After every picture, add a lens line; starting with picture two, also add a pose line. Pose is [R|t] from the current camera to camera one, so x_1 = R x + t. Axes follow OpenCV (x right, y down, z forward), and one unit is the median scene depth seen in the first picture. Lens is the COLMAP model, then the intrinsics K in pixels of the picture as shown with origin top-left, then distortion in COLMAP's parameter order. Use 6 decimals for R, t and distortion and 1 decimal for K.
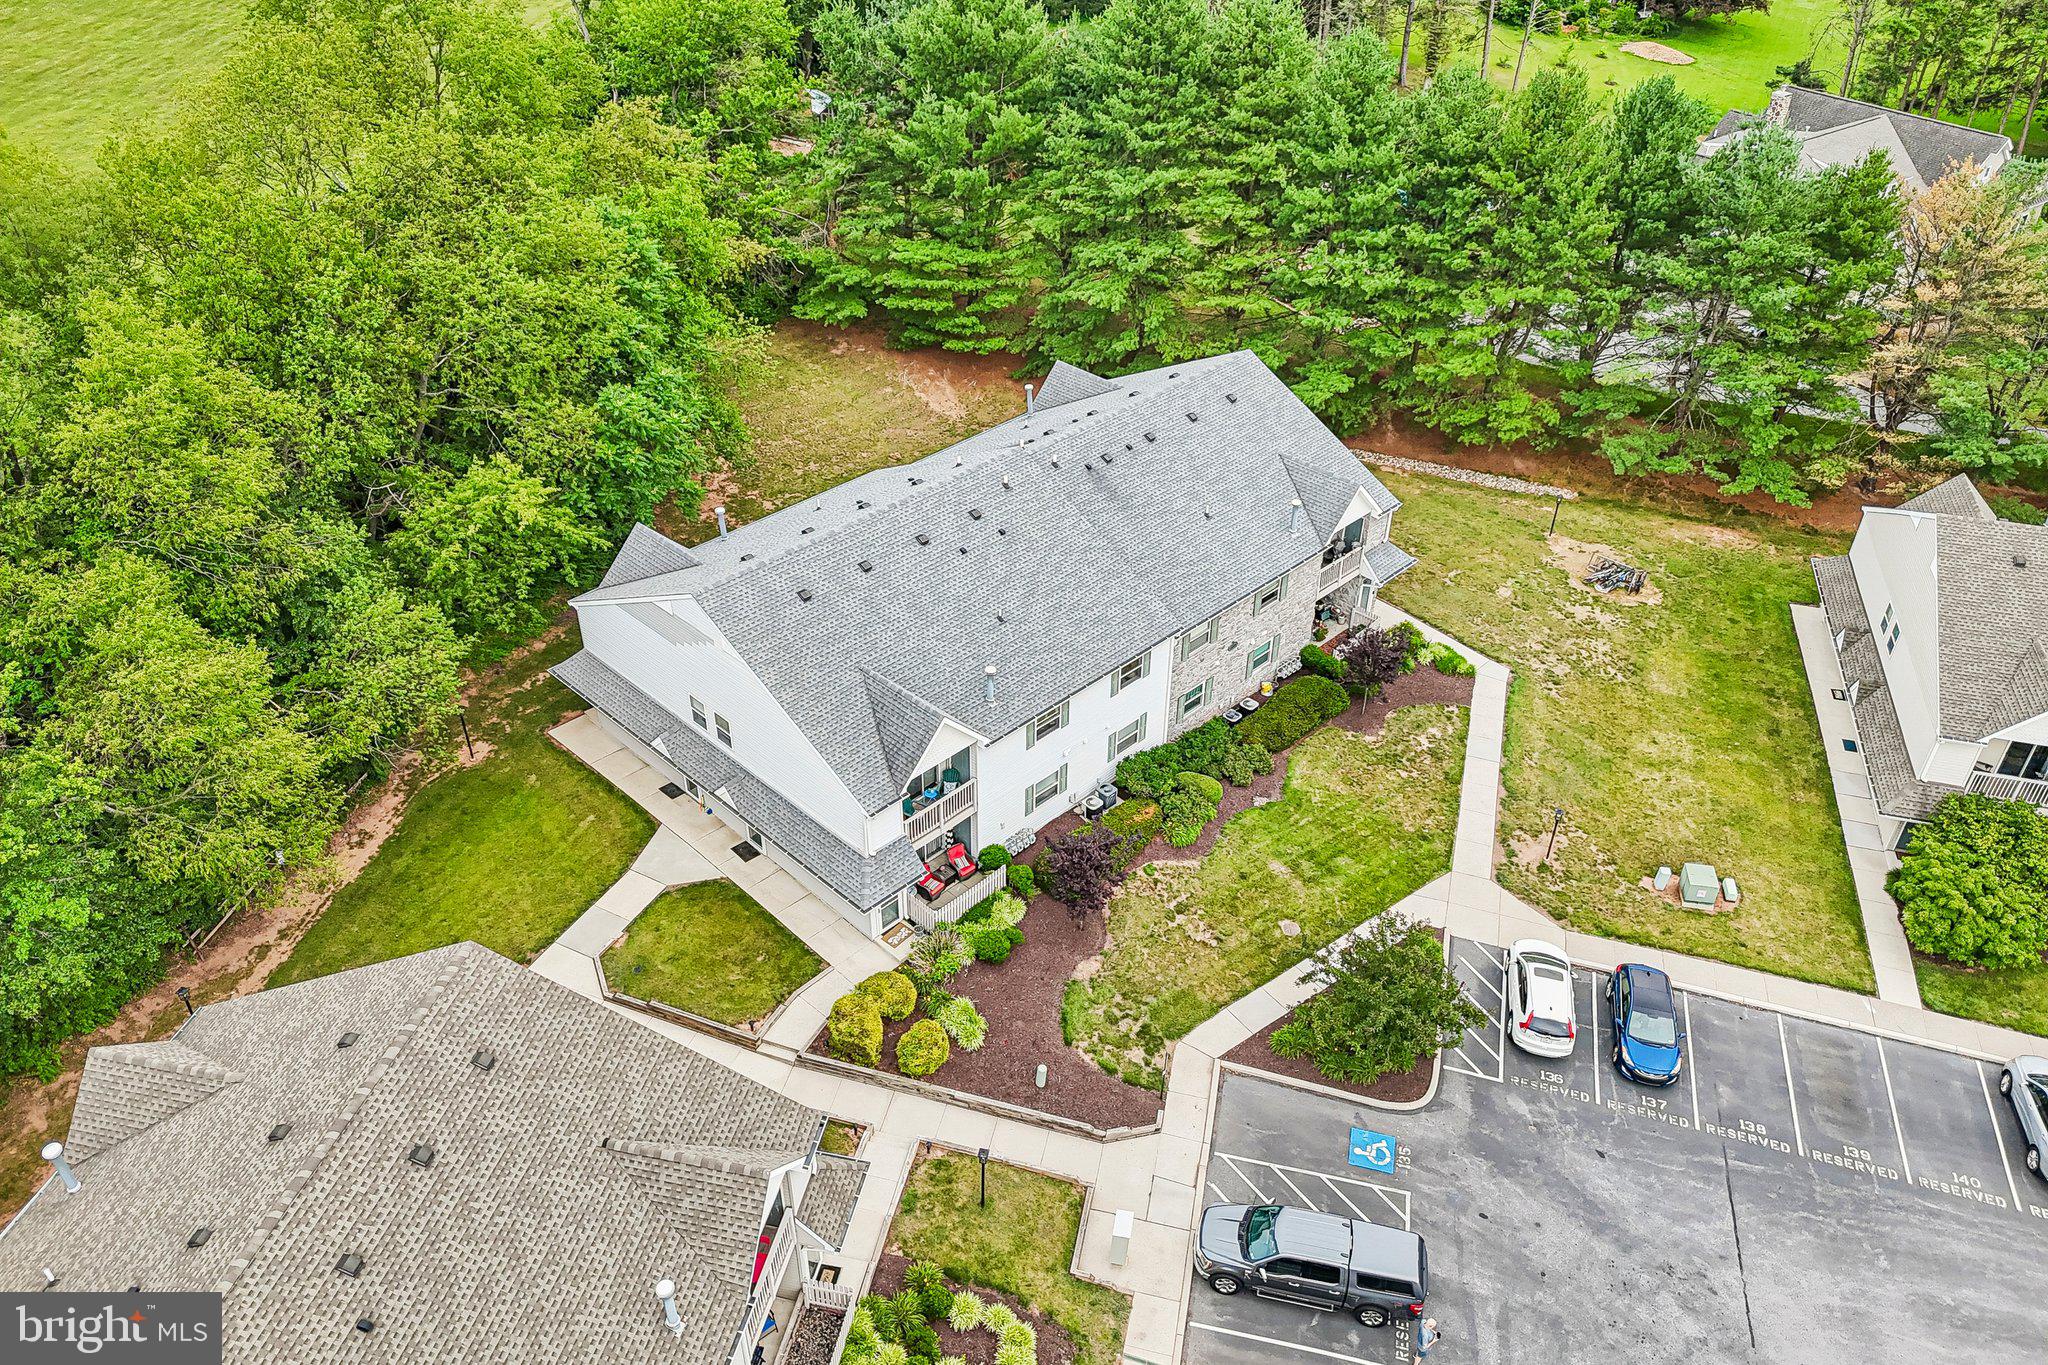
lens RADIAL K [[1516.8, 0, 1030.0], [0, 1516.8, 660.7], [0, 0, 1]] dist [0.084399, -0.086909]
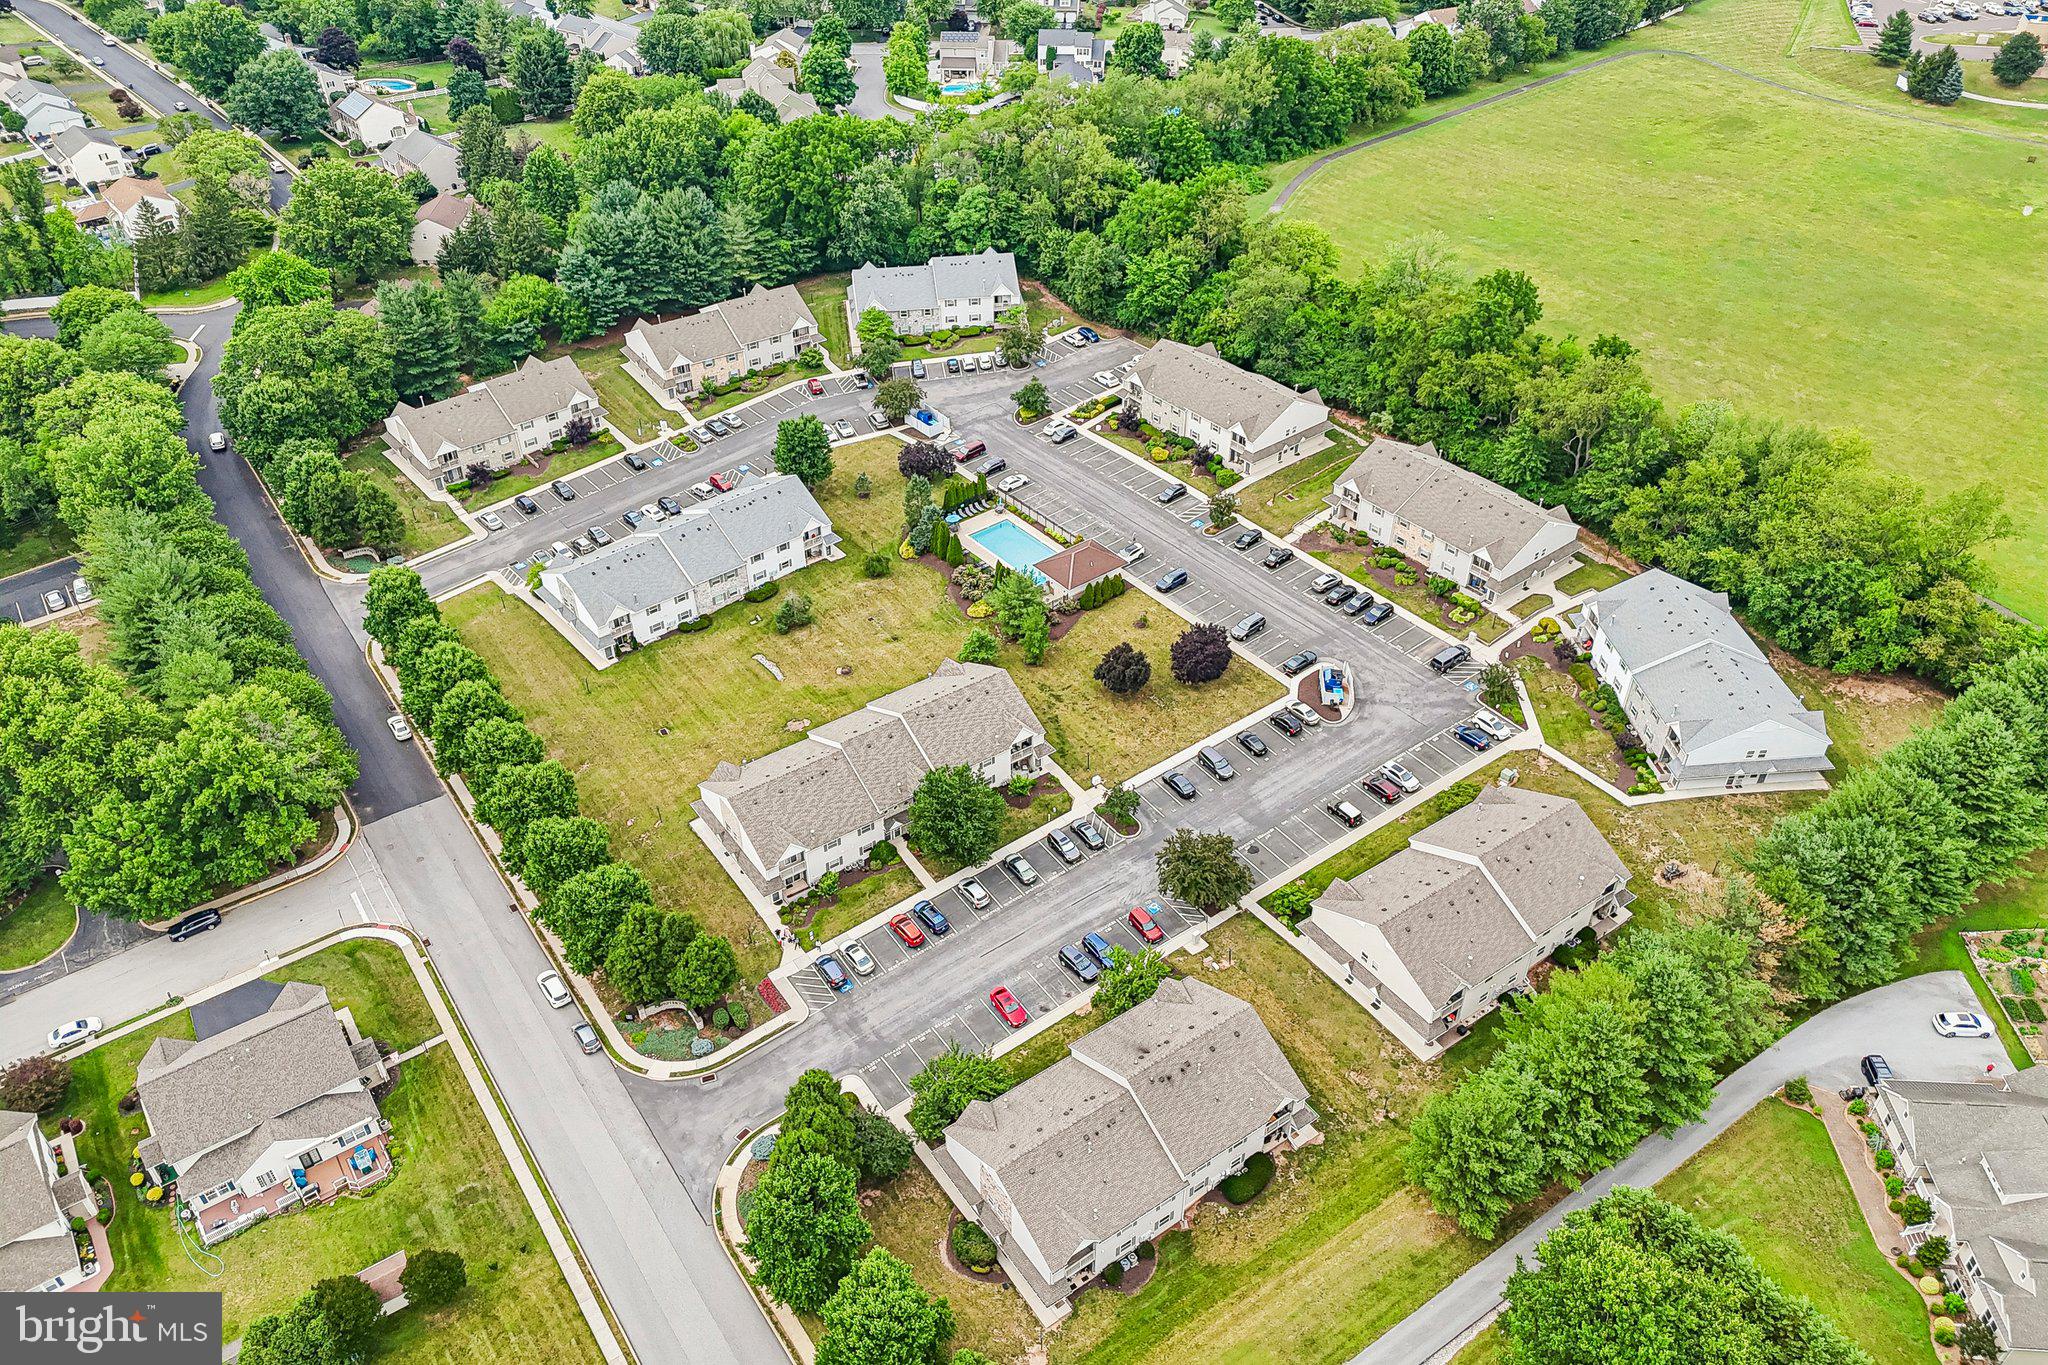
lens RADIAL K [[1504.3, 0, 1027.0], [0, 1504.3, 688.5], [0, 0, 1]] dist [0.072969, -0.067275]
pose [[-0.630605, 0.476703, -0.612448, 3.012418], [-0.448010, 0.420786, 0.788813, -2.051154], [0.633739, 0.771812, -0.051782, 0.376783]]
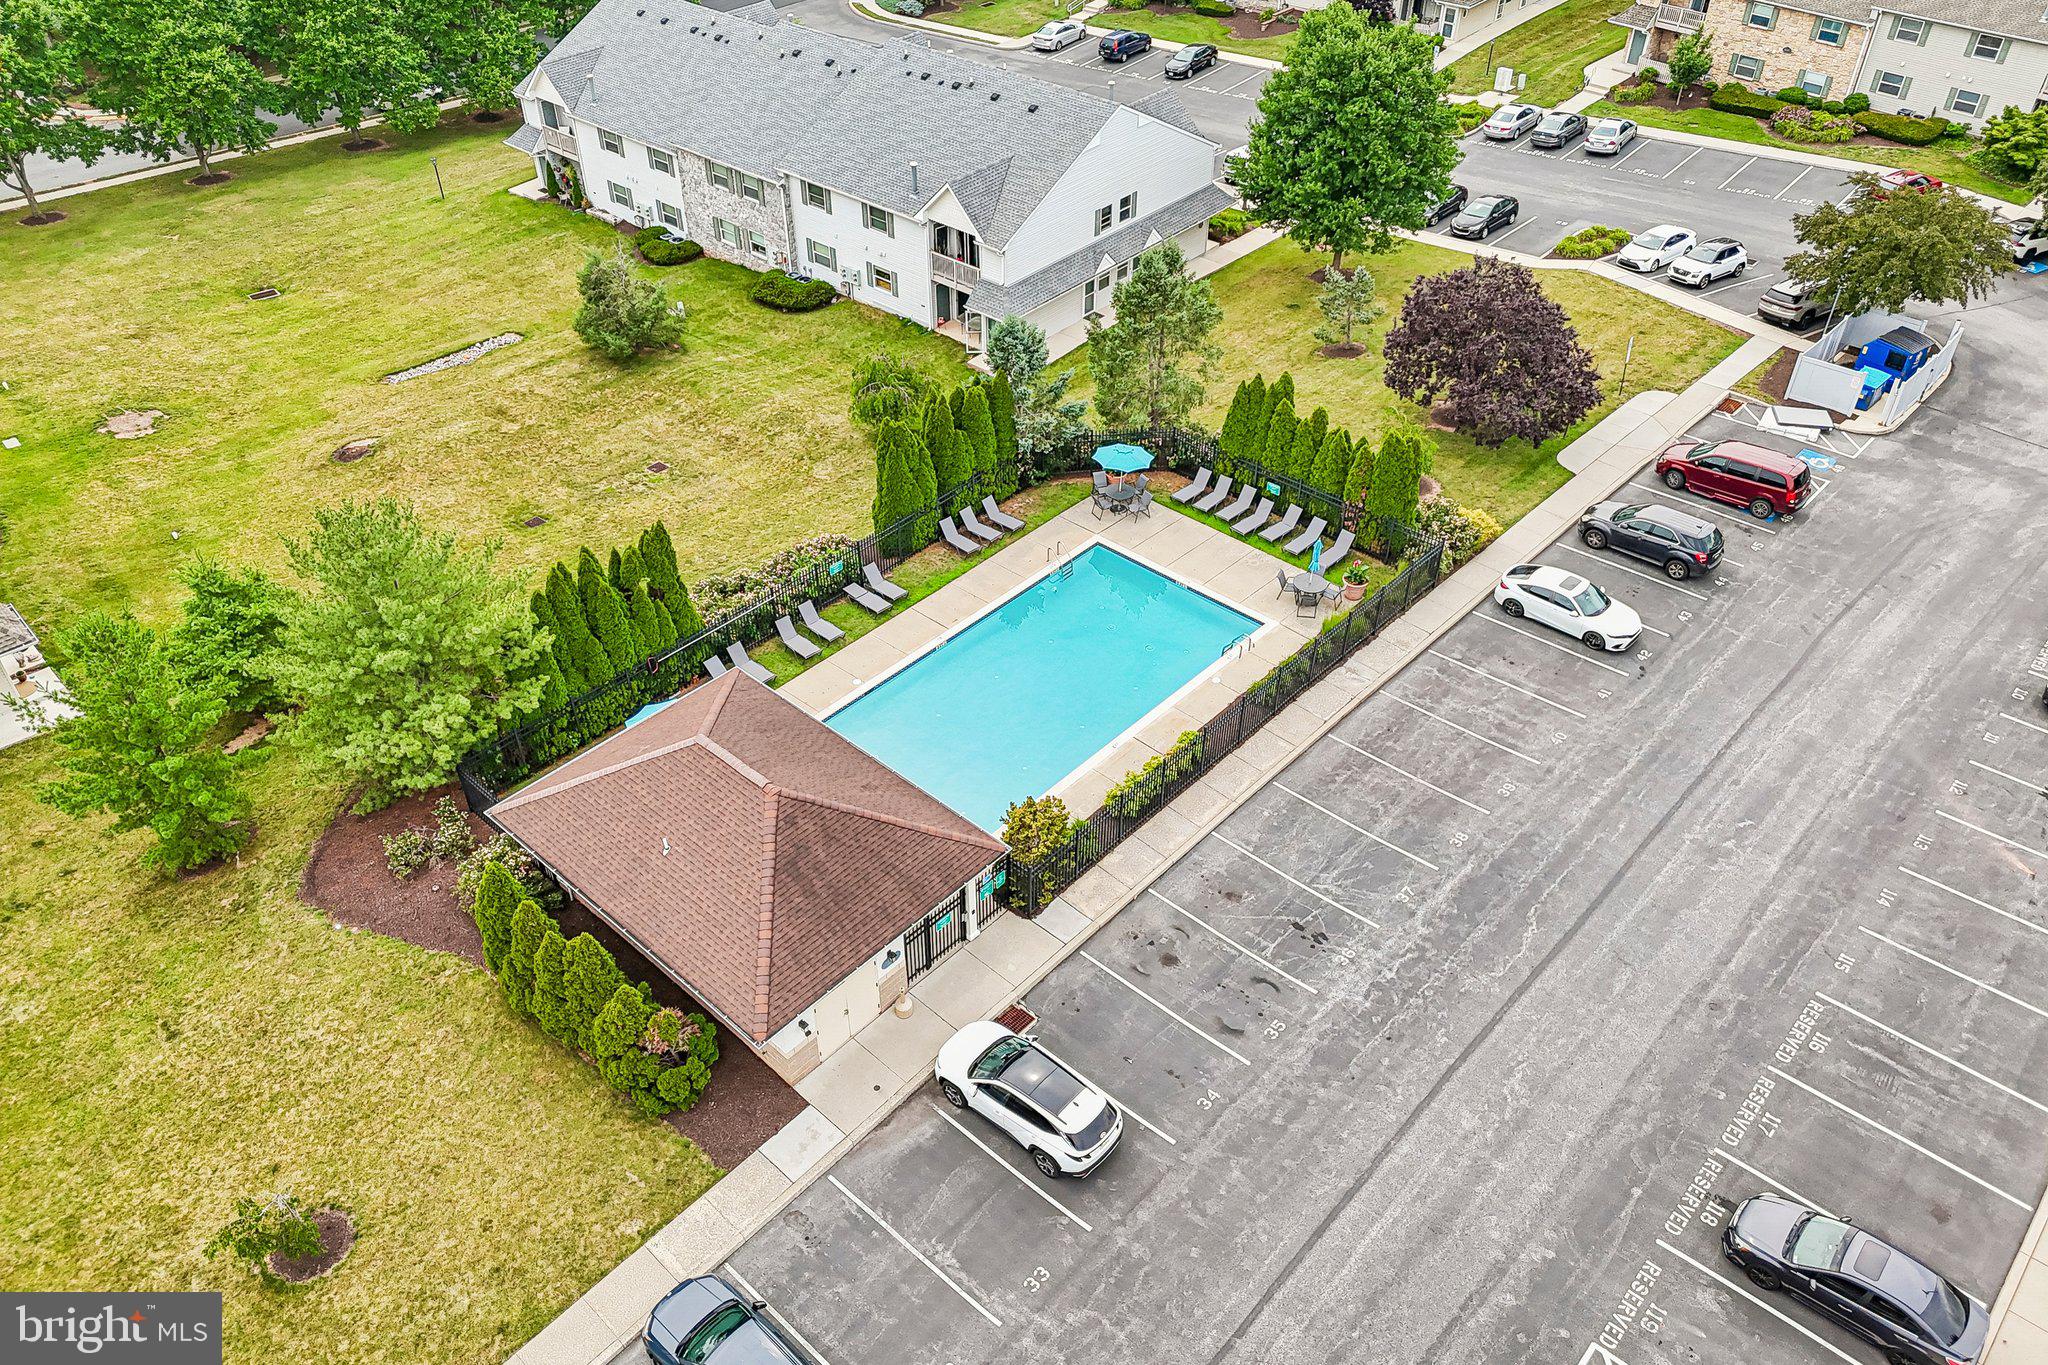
lens RADIAL K [[1504.3, 0, 1027.0], [0, 1504.3, 688.5], [0, 0, 1]] dist [0.072969, -0.067275]
pose [[-0.865892, -0.325975, 0.379436, 0.043197], [0.282561, 0.307196, 0.908730, 0.157529], [-0.412784, 0.894076, -0.173891, 0.028164]]
